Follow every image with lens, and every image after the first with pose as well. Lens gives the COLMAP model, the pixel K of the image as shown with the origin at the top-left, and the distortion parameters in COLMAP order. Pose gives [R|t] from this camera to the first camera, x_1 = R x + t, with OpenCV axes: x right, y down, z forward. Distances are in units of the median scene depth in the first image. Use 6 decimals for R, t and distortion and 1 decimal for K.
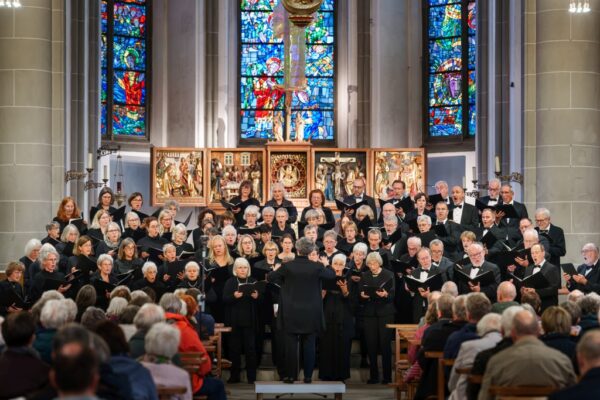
lens RADIAL K [[1981.3, 0, 300.0], [0, 1981.3, 200.0], [0, 0, 1]] dist [0.099693, 0.587568]
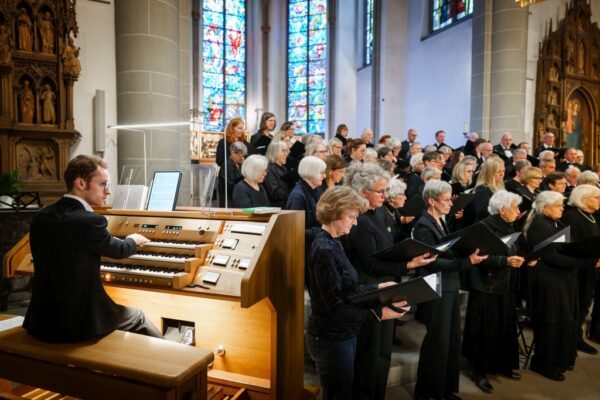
lens RADIAL K [[400.4, 0, 300.0], [0, 400.4, 200.0], [0, 0, 1]] dist [0.002679, 0.002653]
pose [[0.914991, -0.007700, 0.403400, -0.113275], [-0.018056, 0.998035, 0.060005, 0.016942], [-0.403069, -0.062188, 0.913054, 0.562576]]
